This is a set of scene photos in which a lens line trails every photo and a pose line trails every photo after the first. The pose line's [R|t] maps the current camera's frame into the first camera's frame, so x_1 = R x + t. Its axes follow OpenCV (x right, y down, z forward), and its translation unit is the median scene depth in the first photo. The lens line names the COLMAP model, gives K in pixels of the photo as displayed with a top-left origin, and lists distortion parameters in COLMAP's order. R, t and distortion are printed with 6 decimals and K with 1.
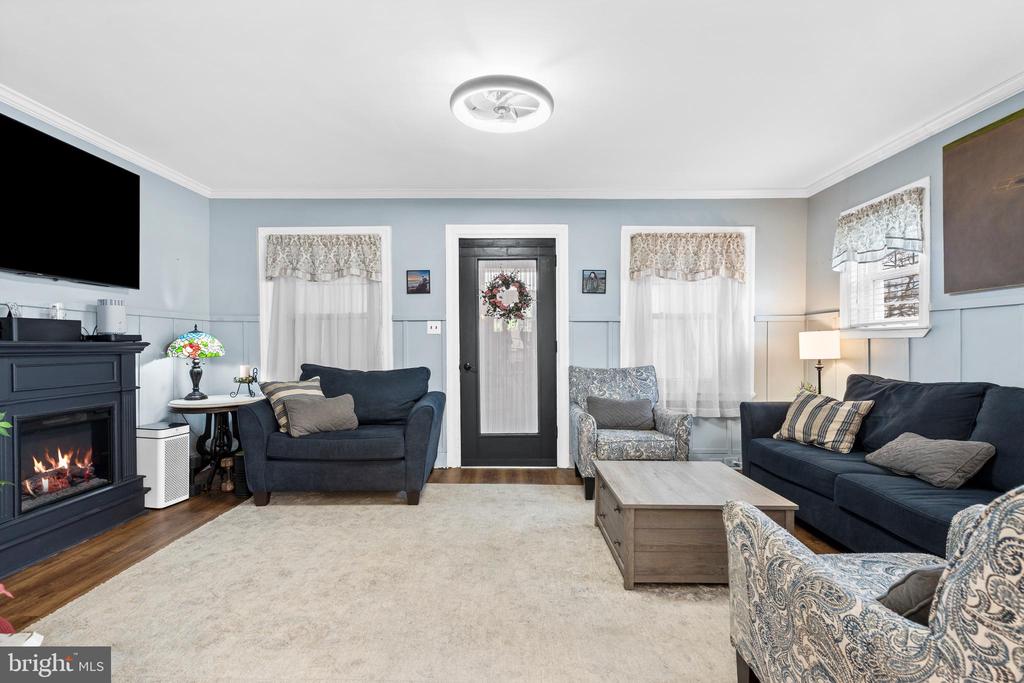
lens RADIAL K [[479.6, 0, 503.2], [0, 479.6, 341.9], [0, 0, 1]] dist [-0.000047, 0.003339]
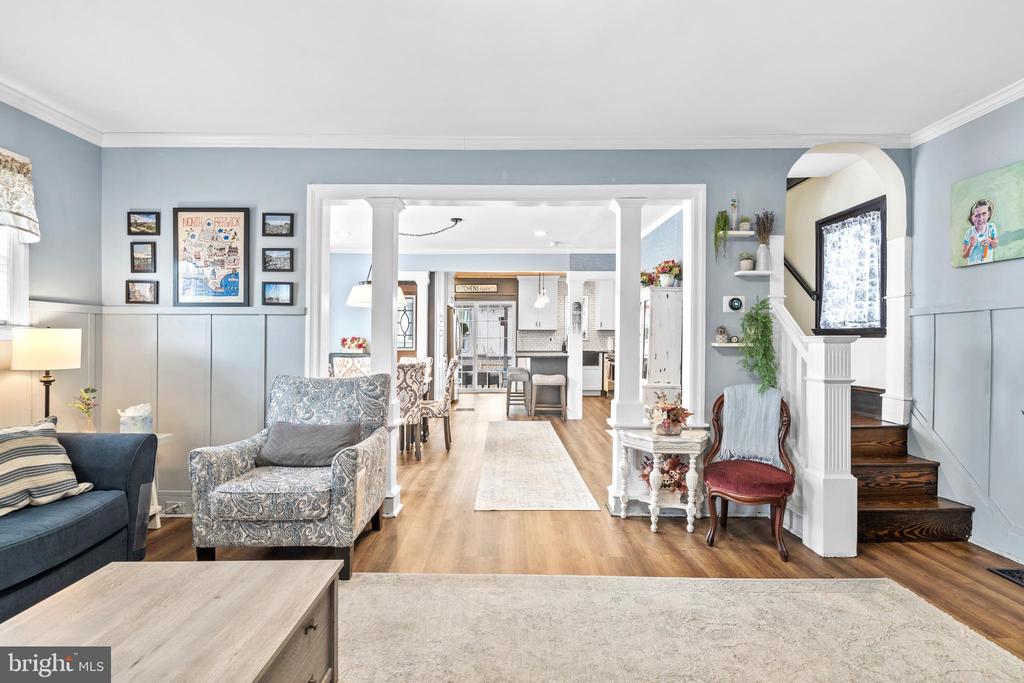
lens RADIAL K [[479.6, 0, 522.2], [0, 479.6, 338.7], [0, 0, 1]] dist [-0.000047, 0.003339]
pose [[-0.999812, 0.007830, -0.017753, -0.017884], [0.008006, 0.999919, -0.009848, 0.002090], [0.017674, -0.009988, -0.999794, 1.049036]]
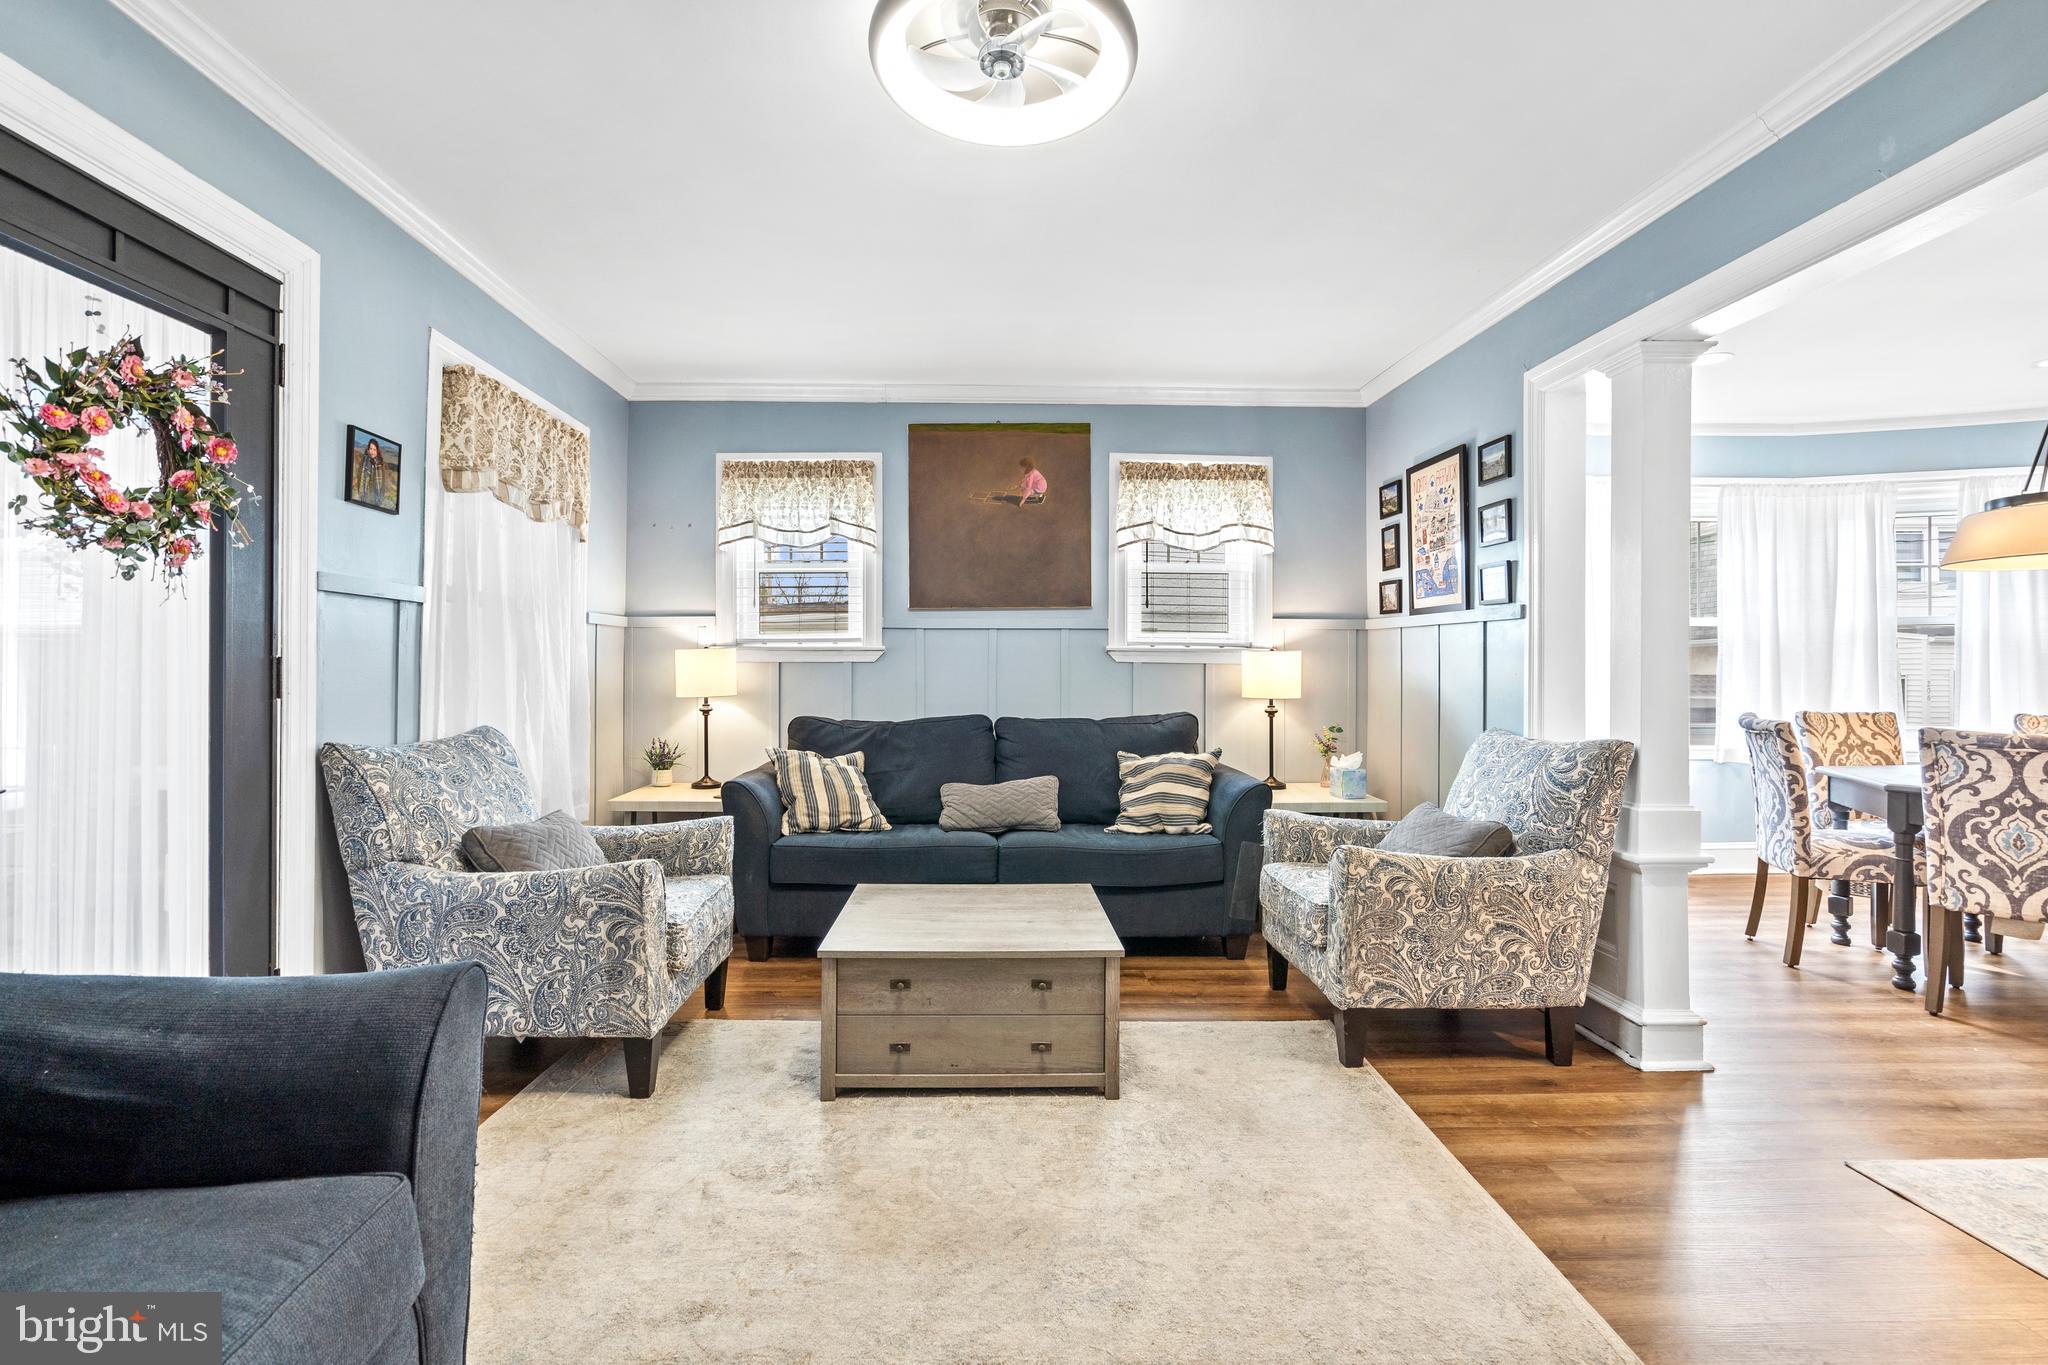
lens RADIAL K [[959.2, 0, 1015.9], [0, 959.2, 662.0], [0, 0, 1]] dist [-0.000047, 0.003339]
pose [[-0.056071, 0.007515, 0.998399, -0.538369], [-0.008682, 0.999930, -0.008014, 0.000697], [-0.998389, -0.009117, -0.056002, 0.717004]]
